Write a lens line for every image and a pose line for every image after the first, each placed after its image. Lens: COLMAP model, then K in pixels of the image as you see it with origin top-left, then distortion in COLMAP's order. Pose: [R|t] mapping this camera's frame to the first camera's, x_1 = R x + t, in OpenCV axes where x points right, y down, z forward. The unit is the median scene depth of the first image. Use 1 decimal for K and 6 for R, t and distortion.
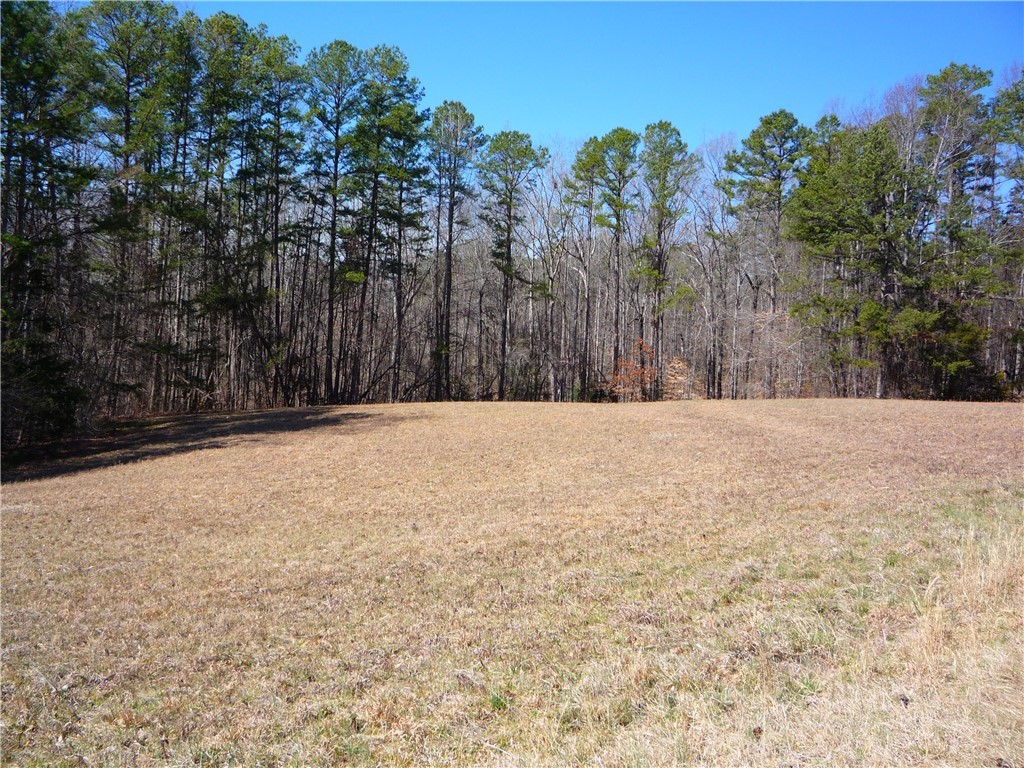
lens RADIAL K [[921.7, 0, 512.0], [0, 921.7, 384.0], [0, 0, 1]] dist [-0.044281, 0.001250]
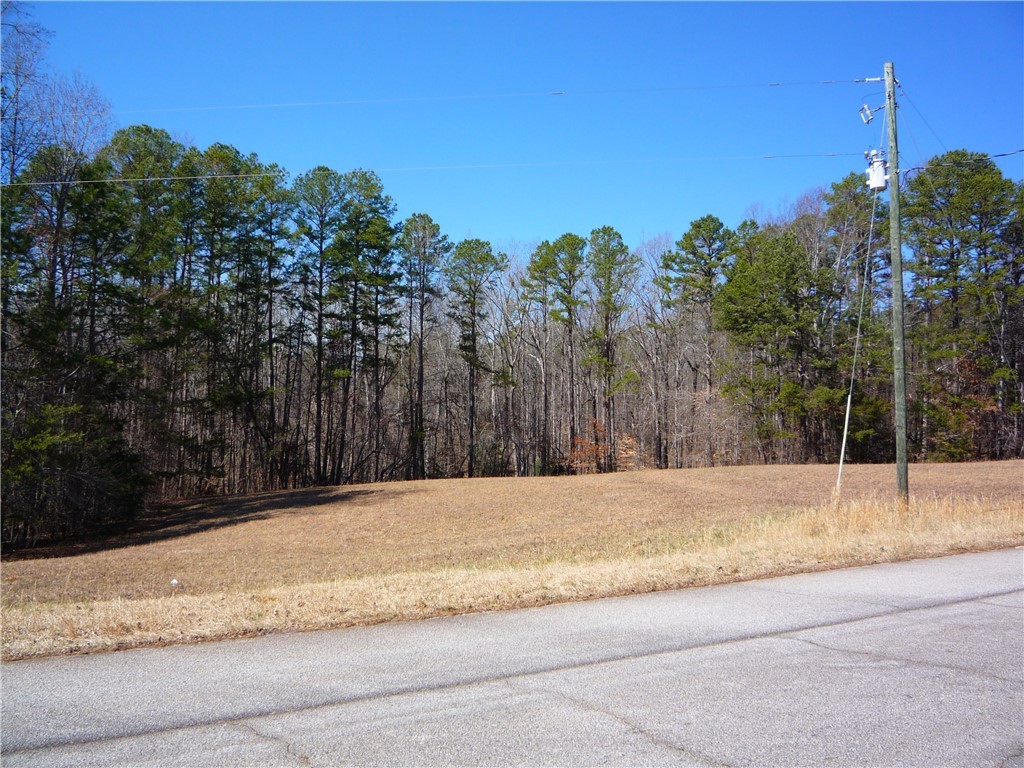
lens RADIAL K [[907.0, 0, 512.0], [0, 907.0, 384.0], [0, 0, 1]] dist [0.006503, -0.002365]
pose [[0.998361, -0.029820, 0.048857, -0.013318], [0.033989, 0.995640, -0.086864, 0.001578], [-0.046054, 0.088382, 0.995021, -0.102115]]
